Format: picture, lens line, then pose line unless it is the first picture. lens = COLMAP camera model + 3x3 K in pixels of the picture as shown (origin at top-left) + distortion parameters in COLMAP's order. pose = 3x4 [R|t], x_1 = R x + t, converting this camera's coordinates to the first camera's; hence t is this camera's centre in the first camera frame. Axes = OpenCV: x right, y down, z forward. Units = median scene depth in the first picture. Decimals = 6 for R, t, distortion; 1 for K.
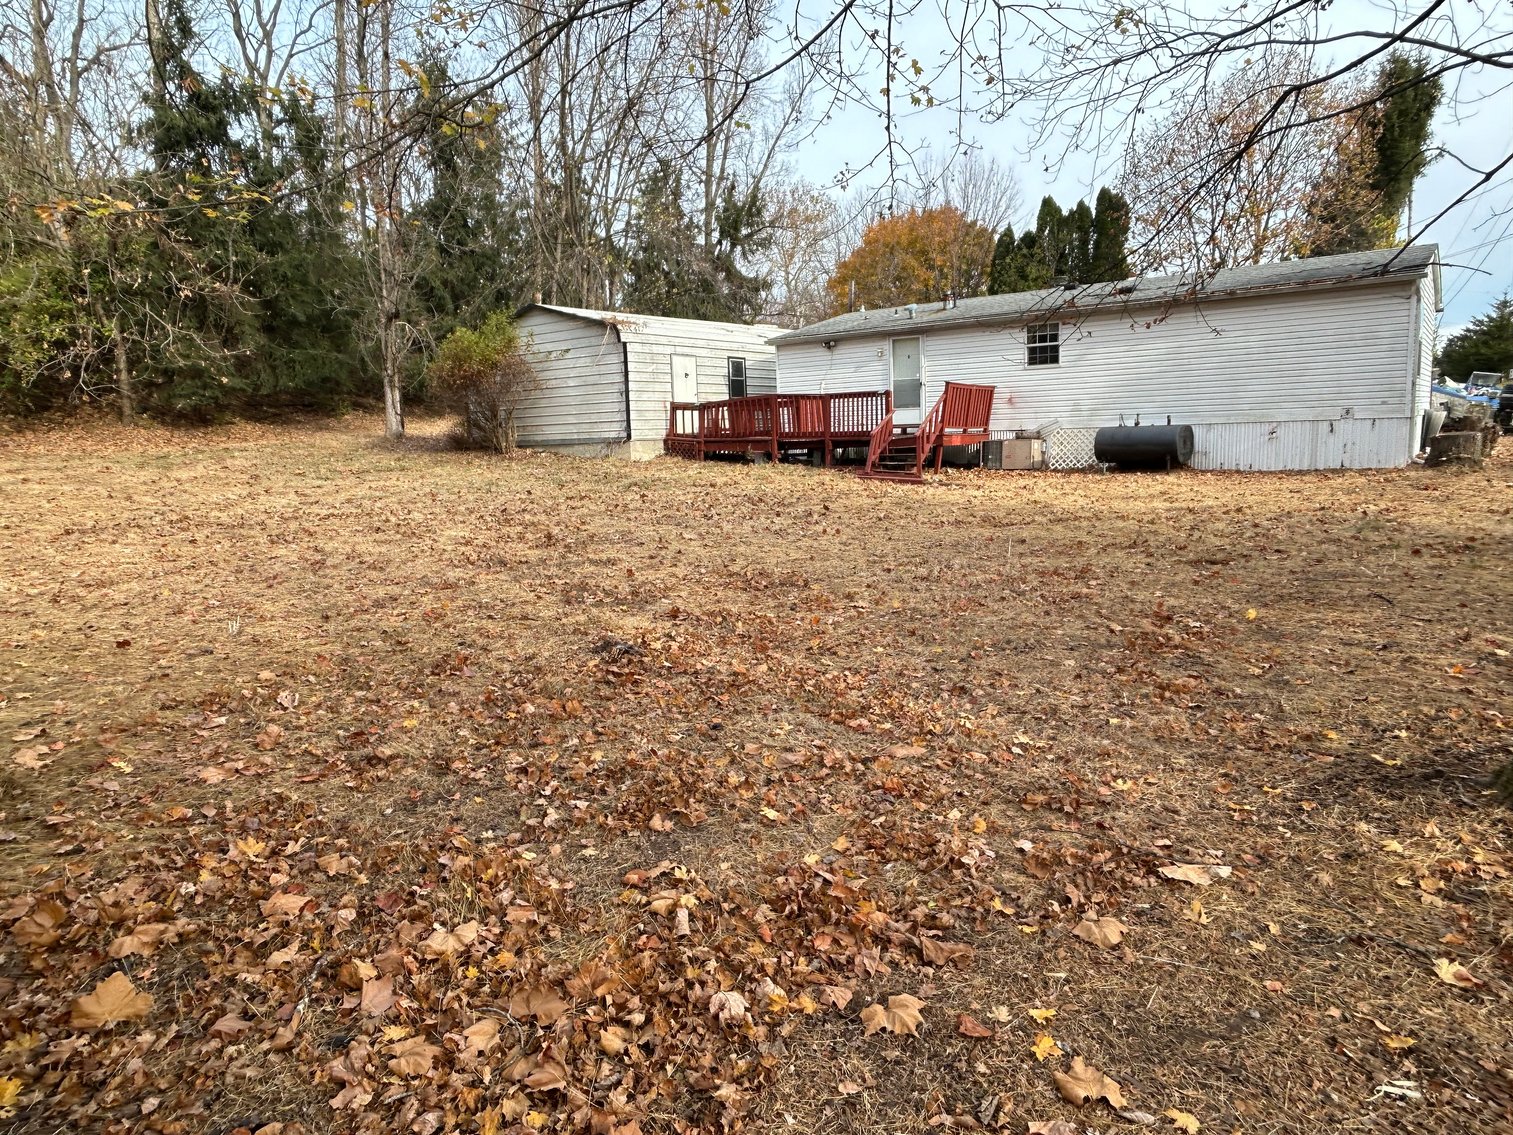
lens RADIAL K [[955.7, 0, 756.5], [0, 955.7, 567.5], [0, 0, 1]] dist [-0.006438, 0.001091]
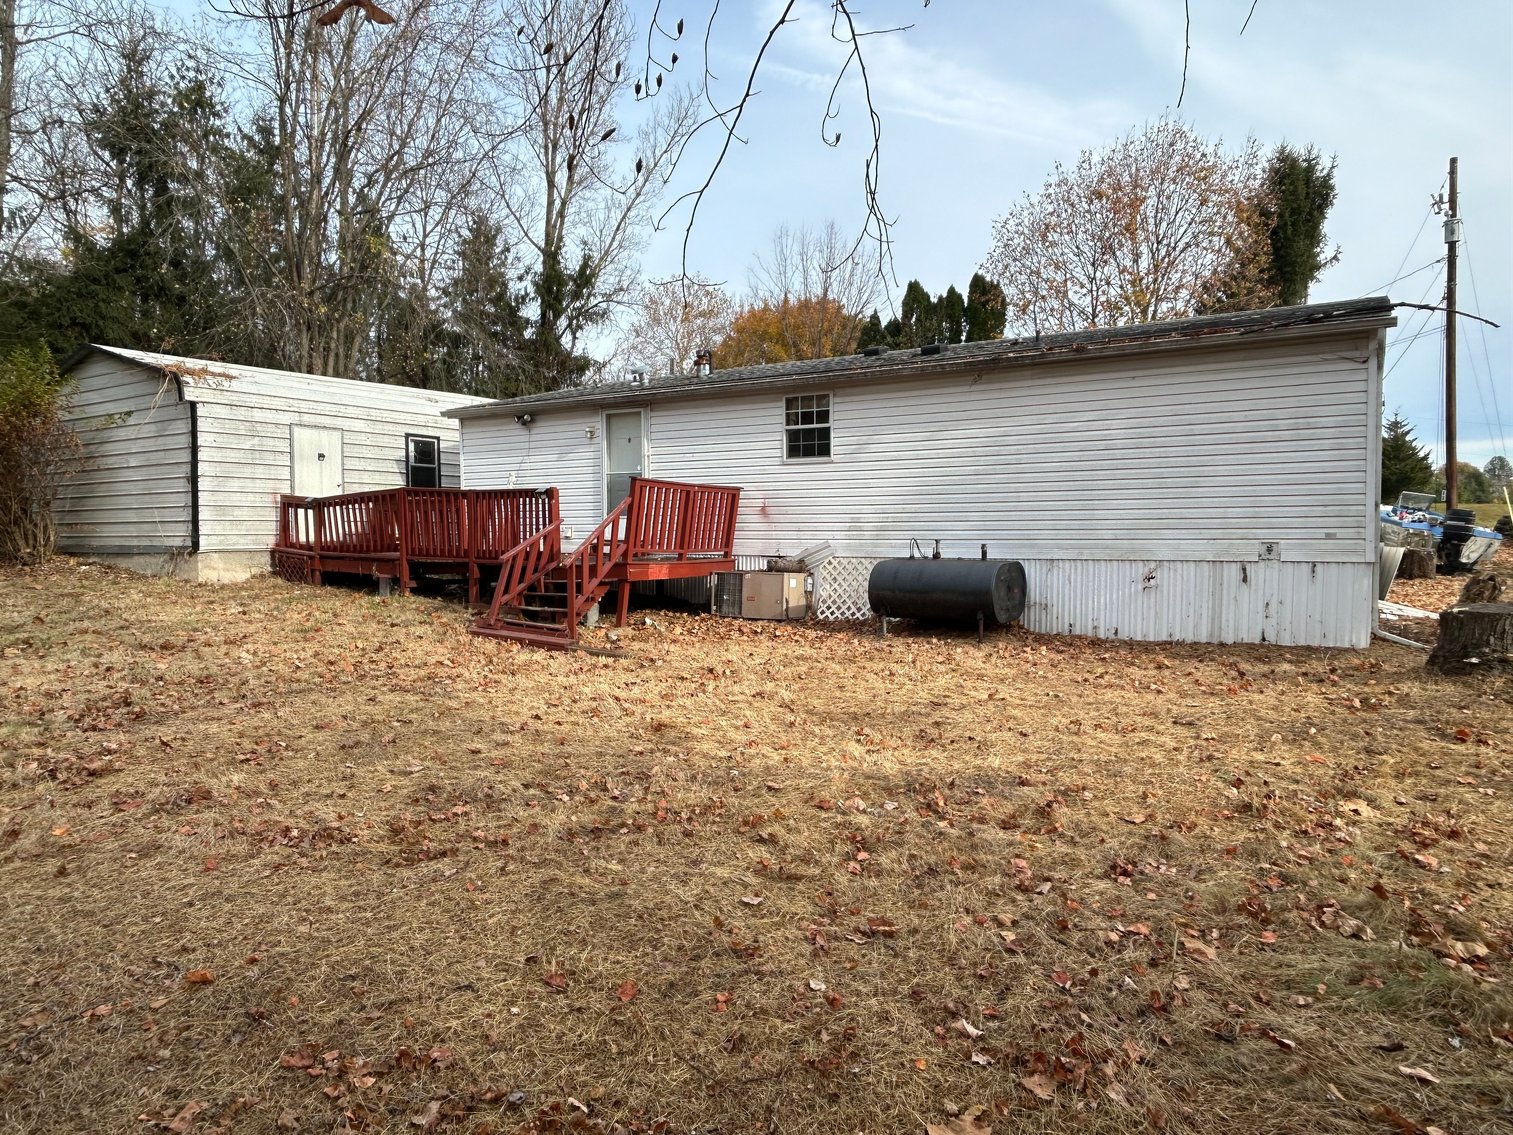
lens RADIAL K [[950.2, 0, 756.5], [0, 950.2, 567.5], [0, 0, 1]] dist [0.002037, -0.002833]
pose [[0.996347, 0.027688, 0.080788, 0.192994], [-0.019431, 0.994671, -0.101252, -0.065054], [-0.083161, 0.099312, 0.991575, 0.334465]]
